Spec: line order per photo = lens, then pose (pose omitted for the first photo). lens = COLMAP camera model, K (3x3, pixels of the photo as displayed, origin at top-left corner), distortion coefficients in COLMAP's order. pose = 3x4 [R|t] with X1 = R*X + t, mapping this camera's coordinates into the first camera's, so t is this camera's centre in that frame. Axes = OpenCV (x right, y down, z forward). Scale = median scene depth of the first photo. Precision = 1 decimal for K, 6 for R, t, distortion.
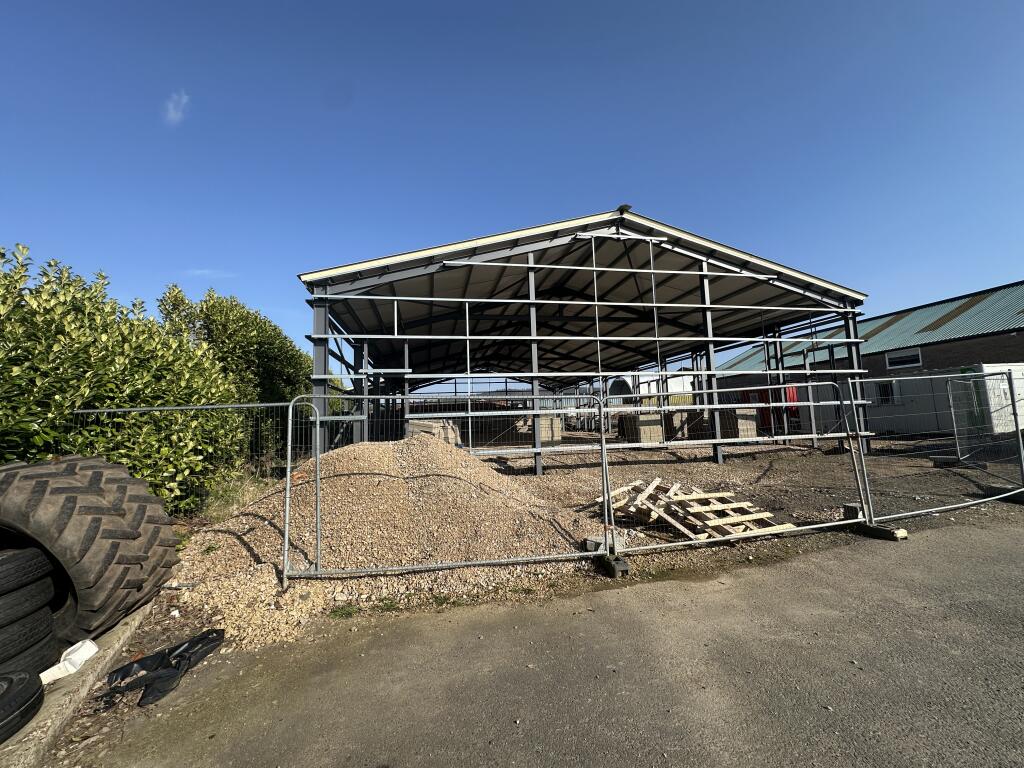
lens RADIAL K [[408.1, 0, 512.9], [0, 408.1, 382.0], [0, 0, 1]] dist [-0.003477, 0.000593]
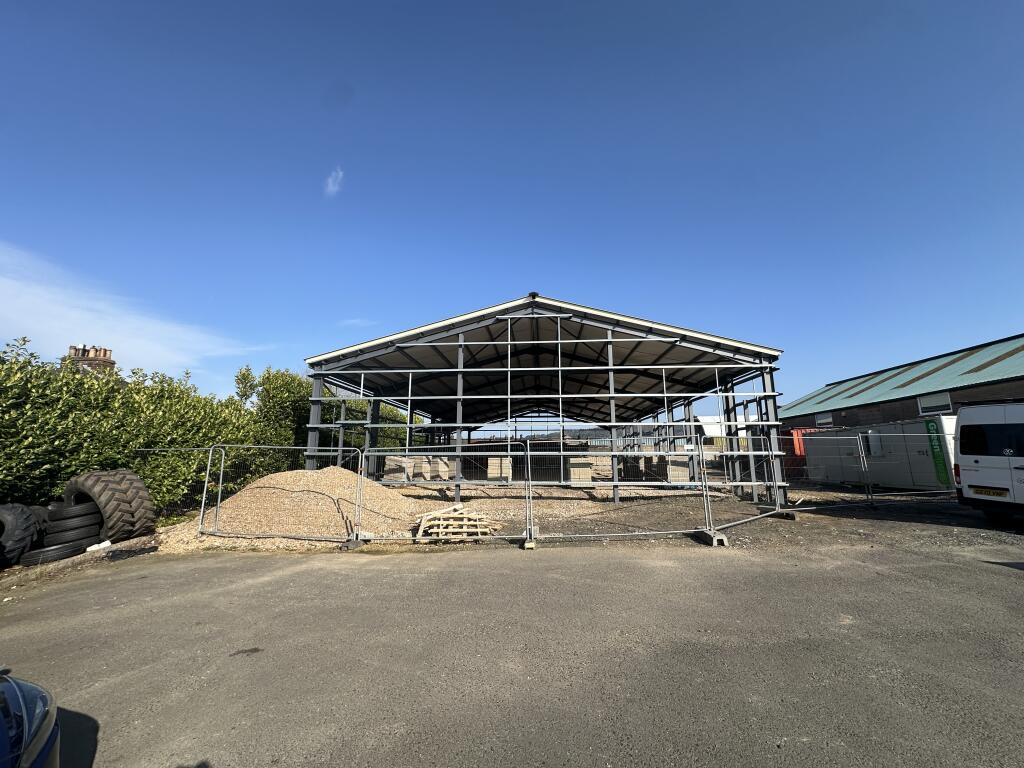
lens RADIAL K [[408.1, 0, 512.9], [0, 408.1, 382.0], [0, 0, 1]] dist [-0.003477, 0.000593]
pose [[0.963143, -0.014991, -0.268571, 0.531394], [-0.007501, 0.996561, -0.082527, -0.044750], [0.268884, 0.081500, 0.959718, -0.217916]]
